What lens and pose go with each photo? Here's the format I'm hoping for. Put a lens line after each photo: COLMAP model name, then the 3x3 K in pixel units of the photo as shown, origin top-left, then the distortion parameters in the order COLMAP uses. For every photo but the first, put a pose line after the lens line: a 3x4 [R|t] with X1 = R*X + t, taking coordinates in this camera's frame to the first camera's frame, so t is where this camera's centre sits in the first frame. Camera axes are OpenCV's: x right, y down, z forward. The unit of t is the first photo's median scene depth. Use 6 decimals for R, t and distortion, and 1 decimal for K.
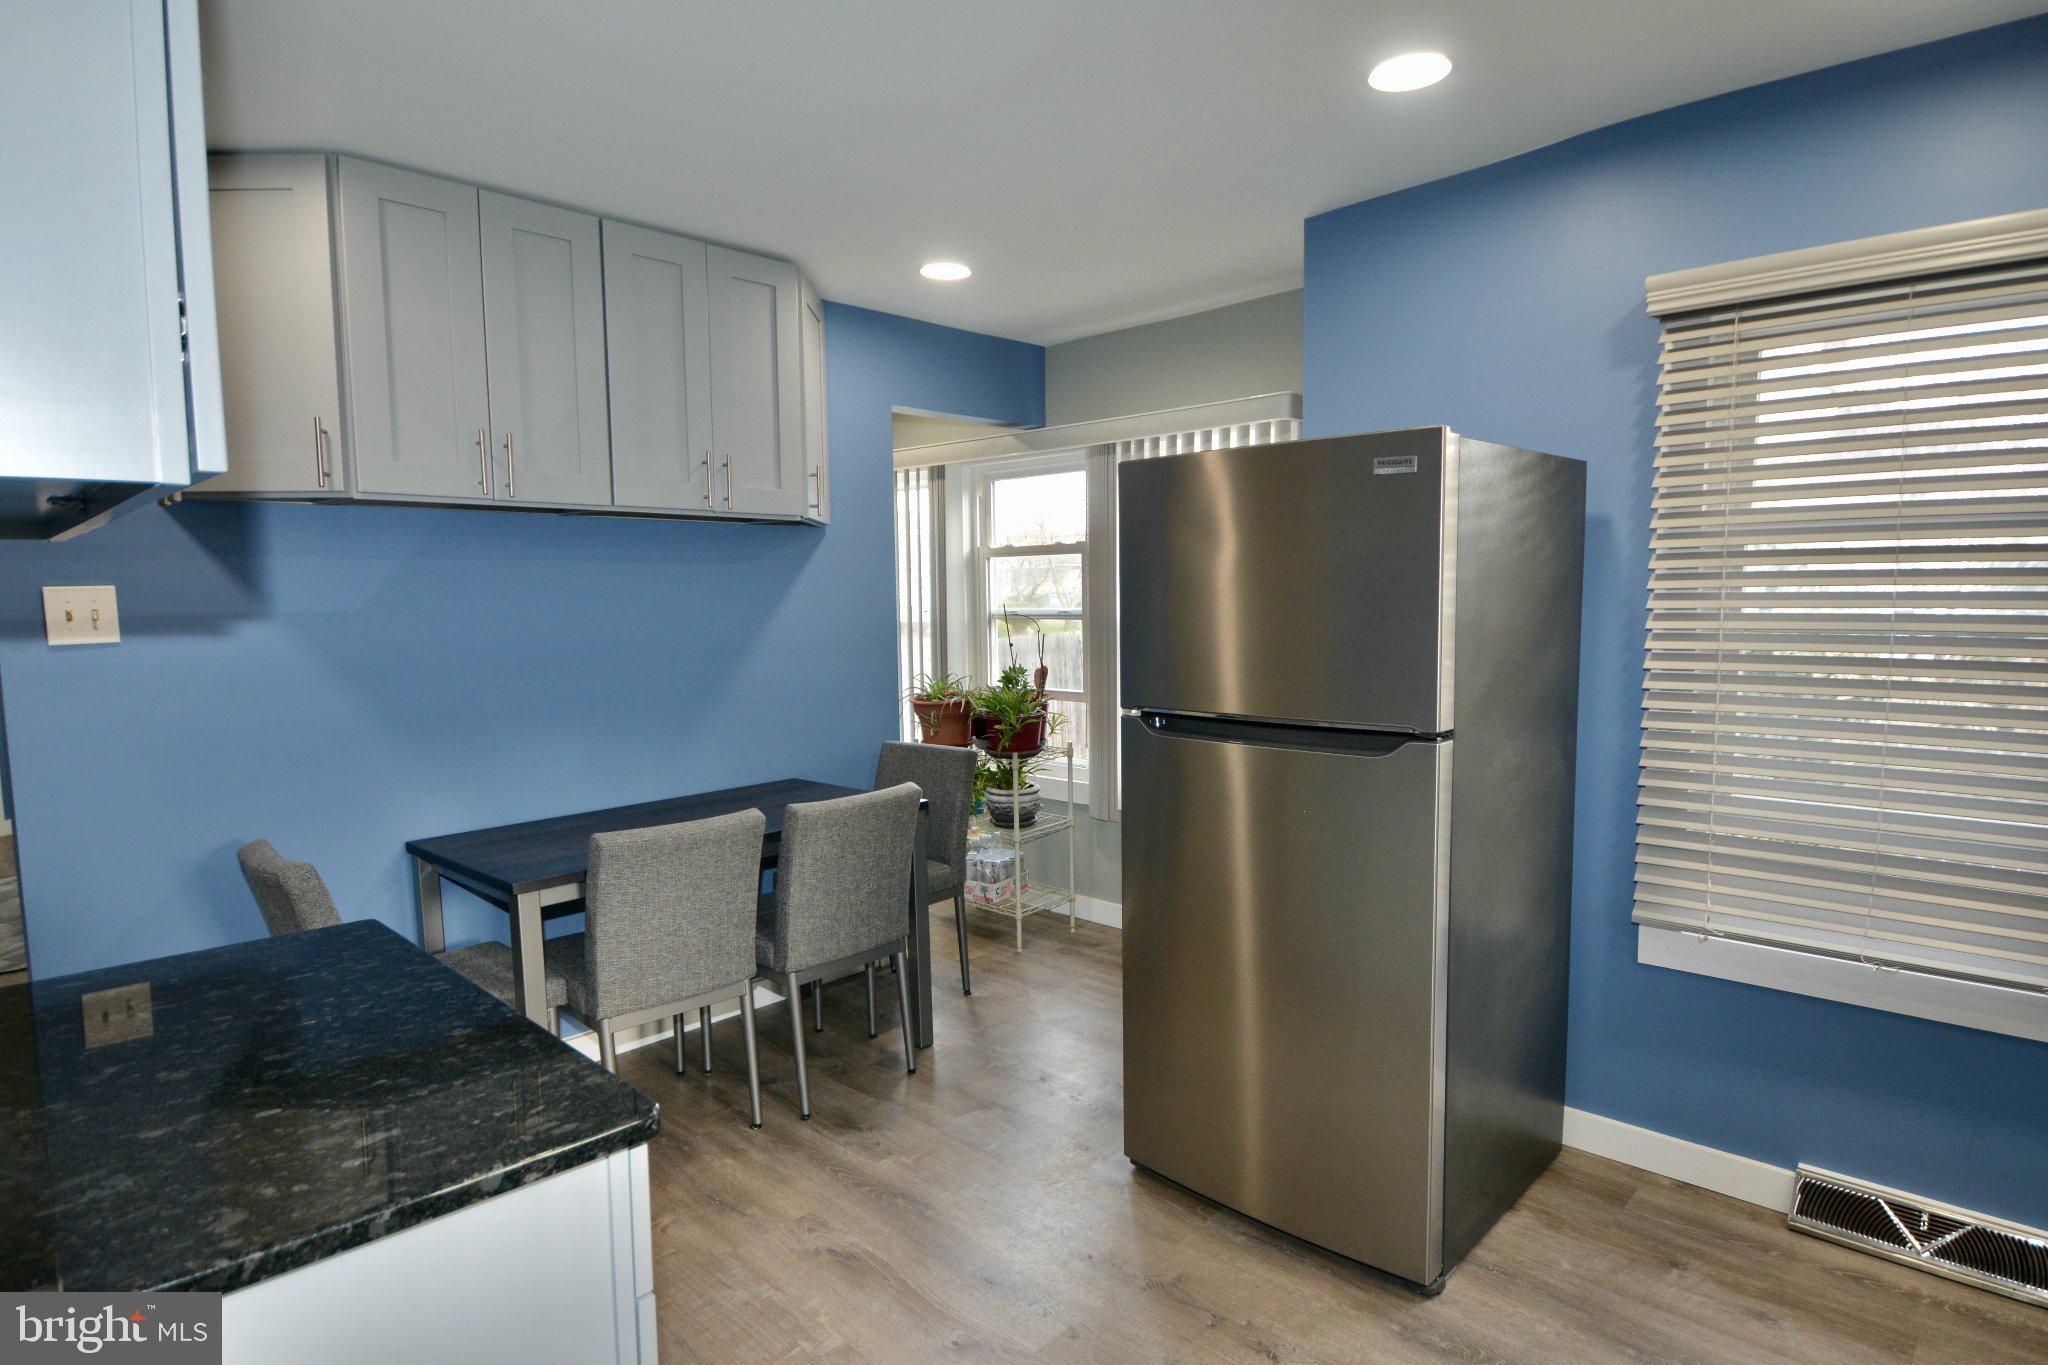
lens RADIAL K [[1125.8, 0, 1044.1], [0, 1125.8, 694.3], [0, 0, 1]] dist [0.016795, -0.026741]
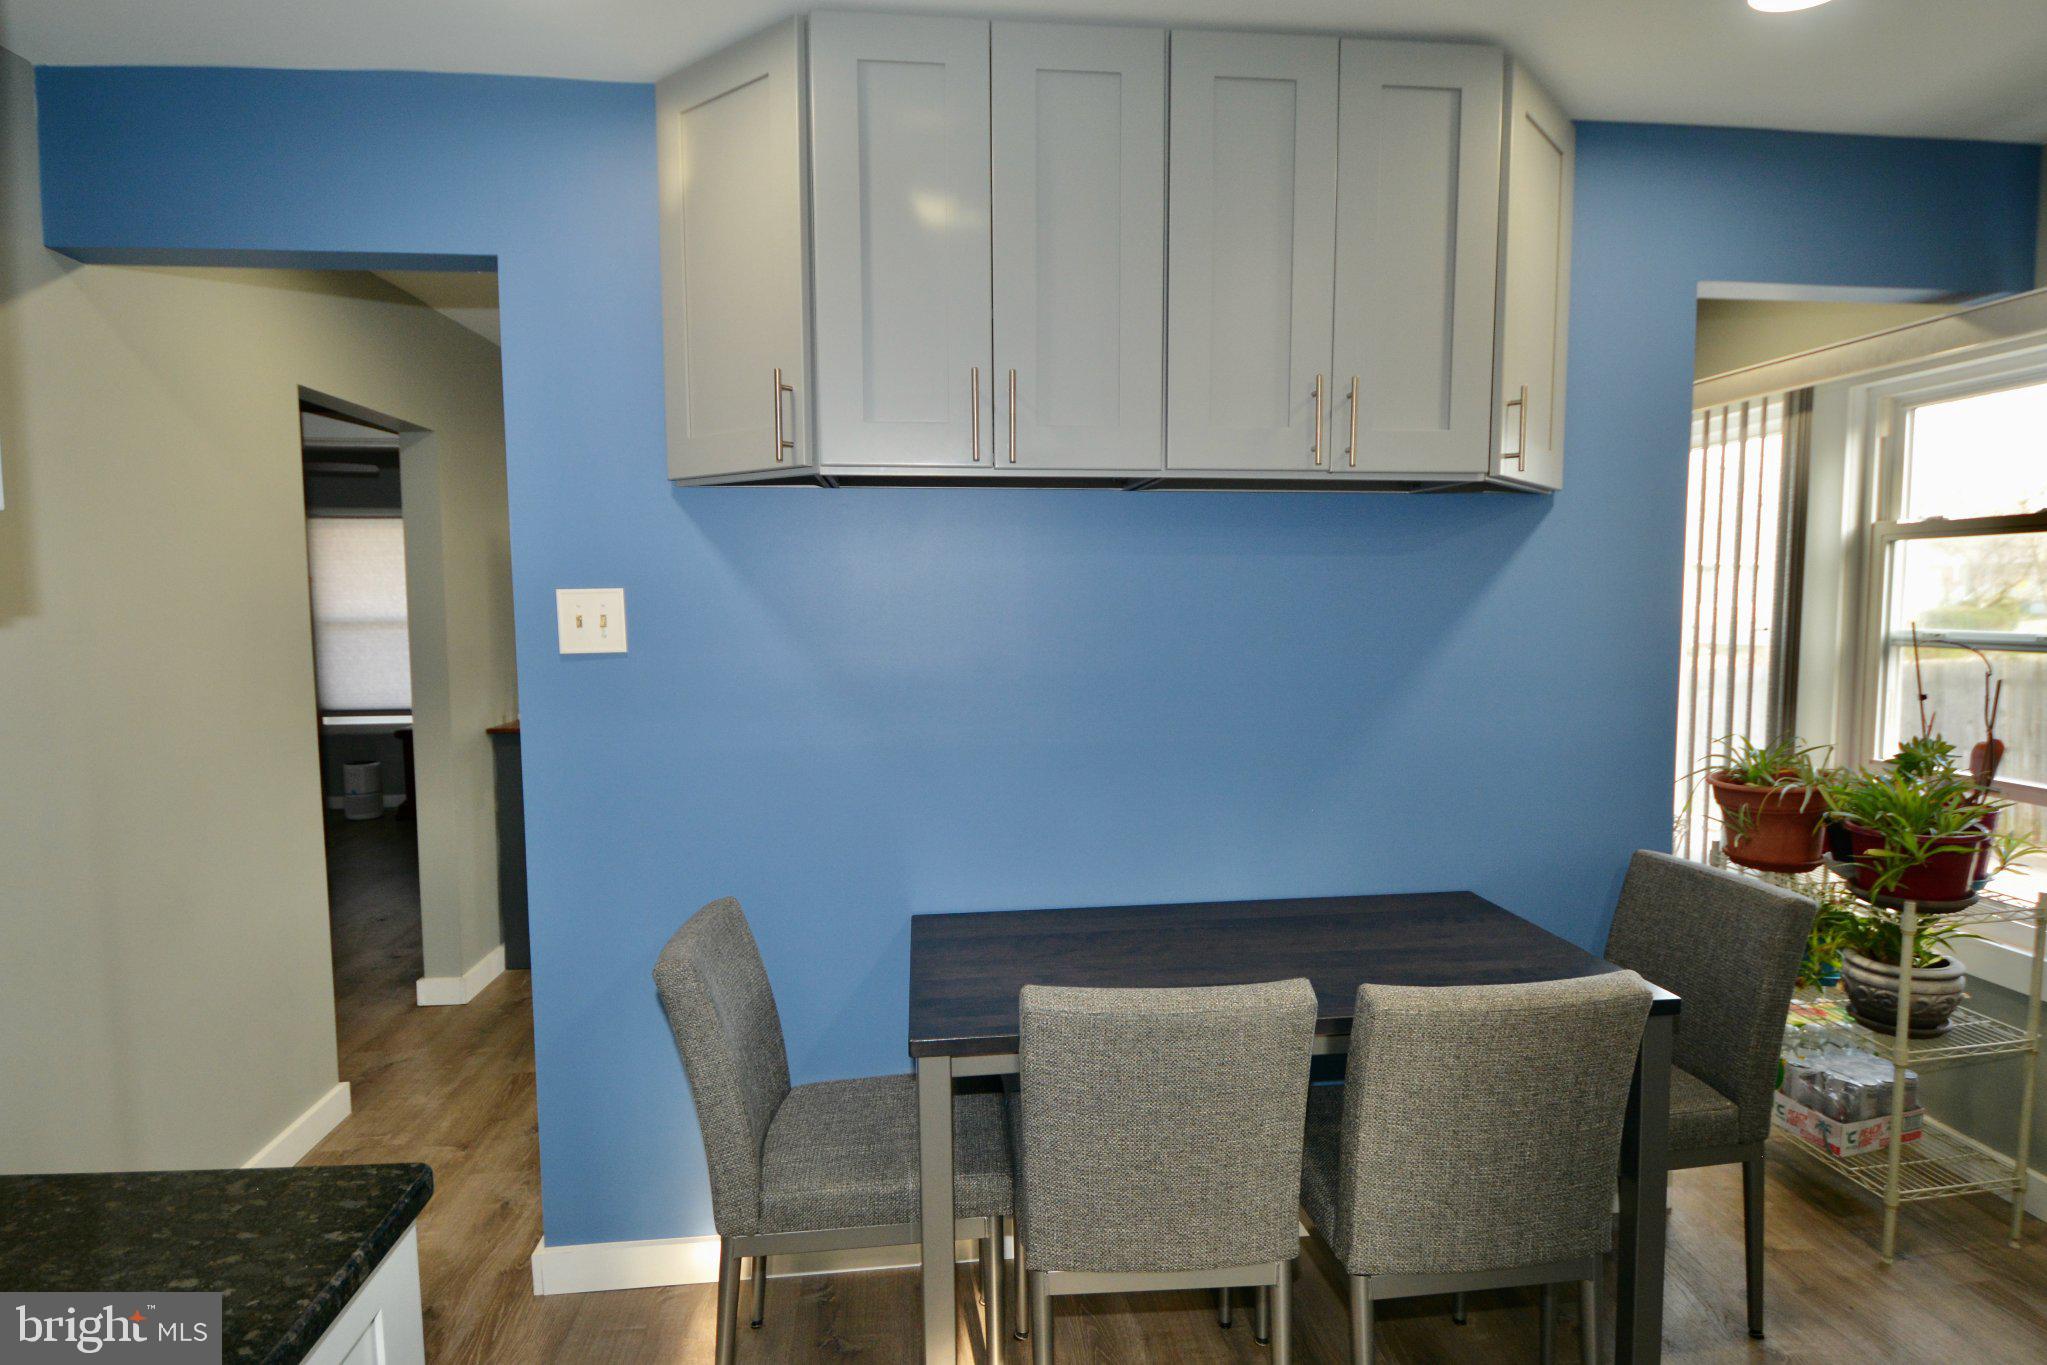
lens RADIAL K [[1125.2, 0, 1054.6], [0, 1125.2, 699.9], [0, 0, 1]] dist [0.016795, -0.026741]
pose [[0.758718, 0.067638, -0.647899, 0.007521], [-0.063896, 0.997526, 0.029312, -0.044489], [0.648278, 0.019159, 0.761162, 0.431867]]
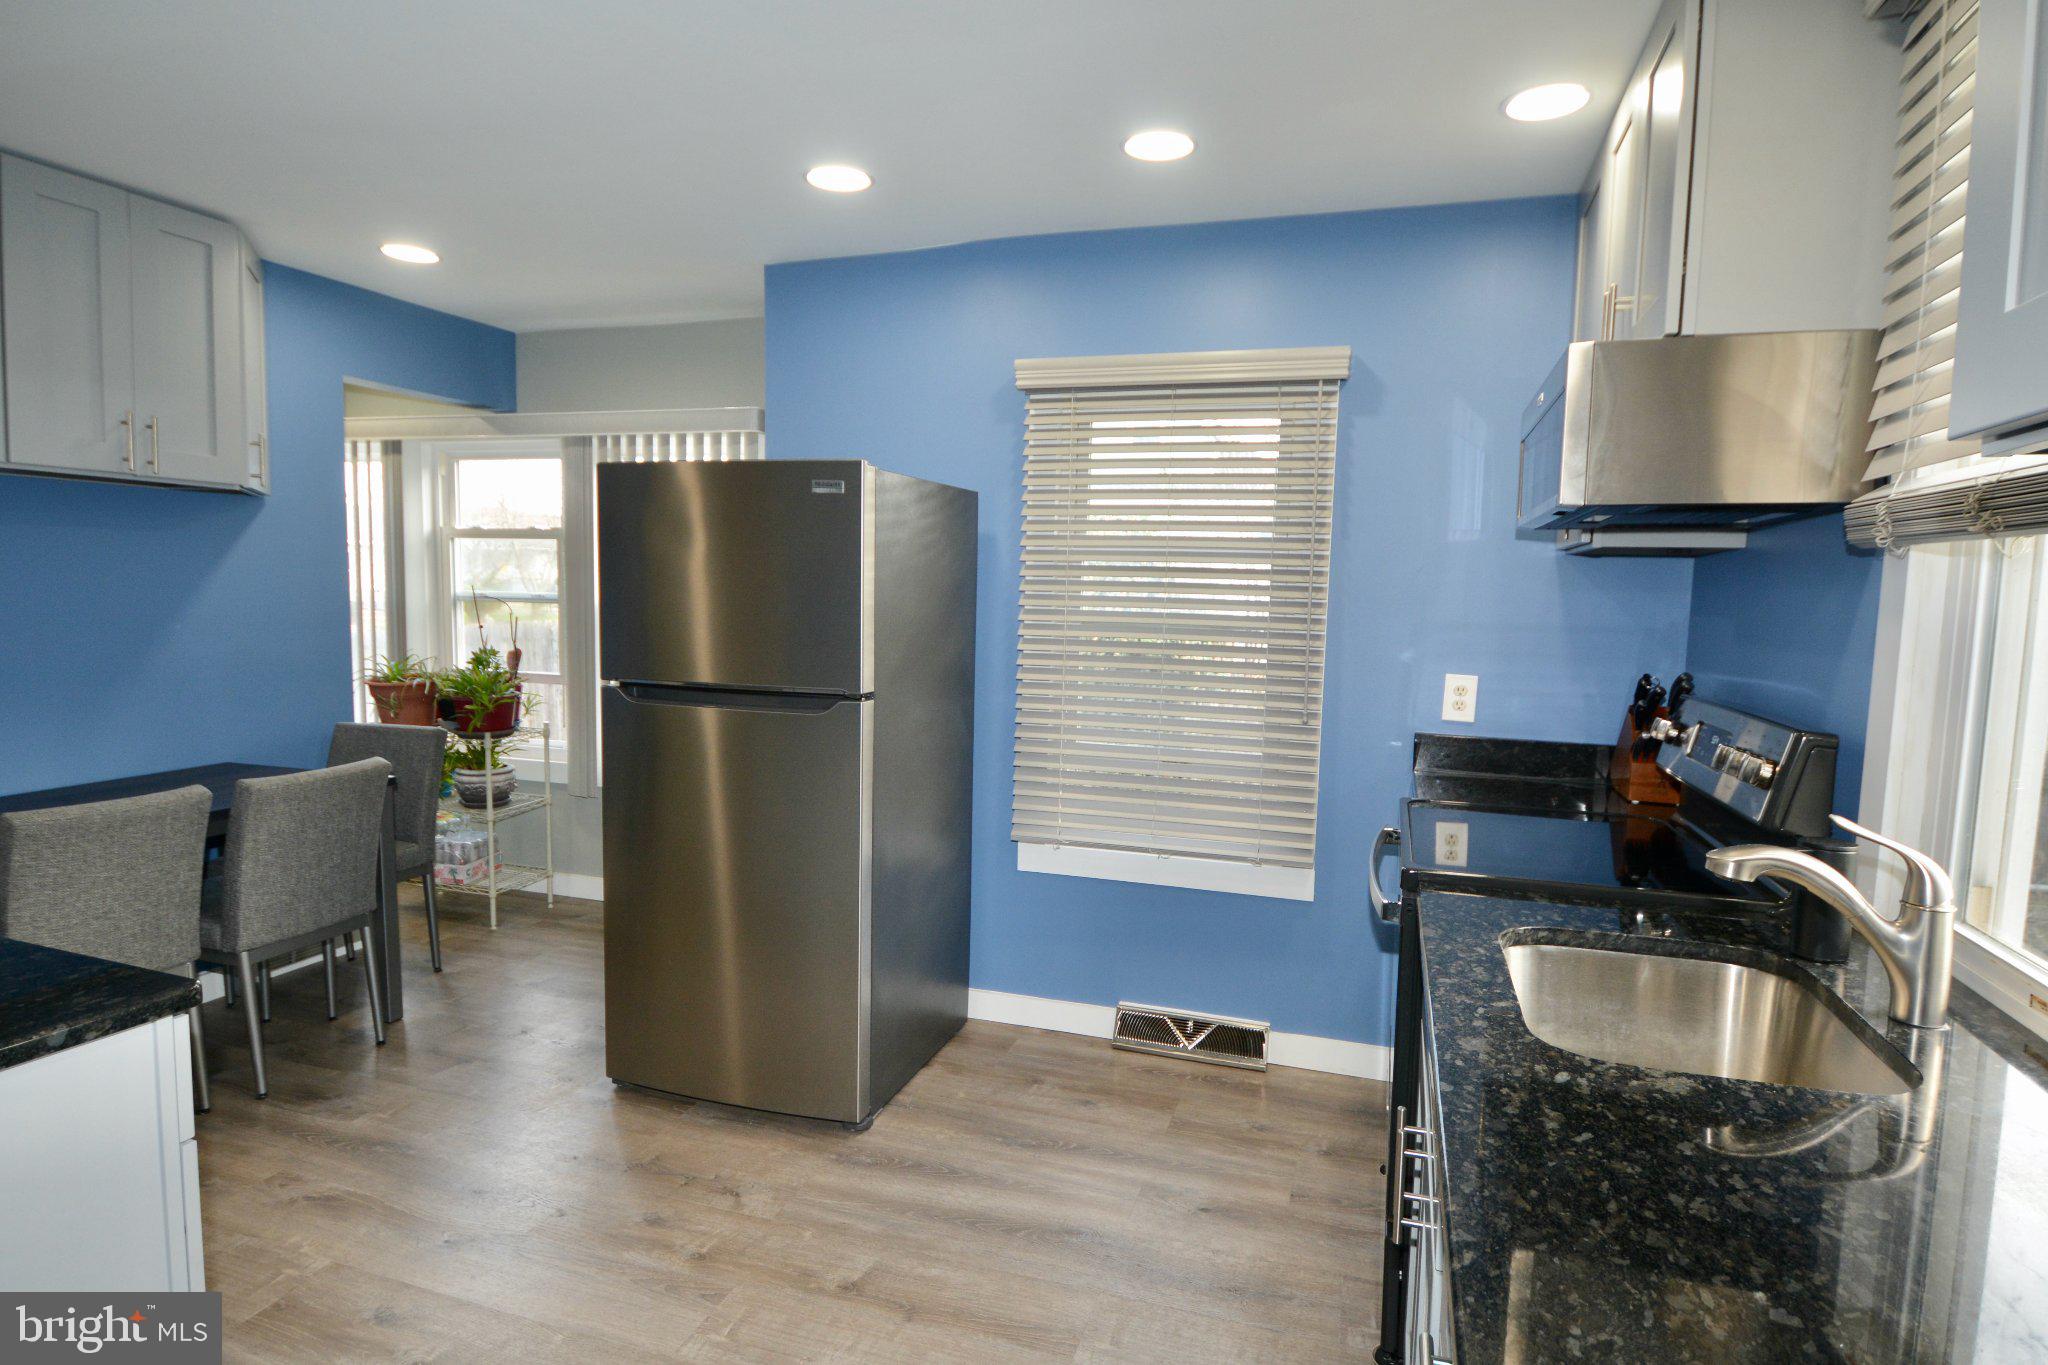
lens RADIAL K [[1125.8, 0, 1049.0], [0, 1125.8, 700.9], [0, 0, 1]] dist [0.016795, -0.026741]
pose [[0.900852, -0.007817, 0.434056, -0.014805], [0.003585, 0.999938, 0.010568, 0.018838], [-0.434111, -0.007965, 0.900824, -0.176857]]
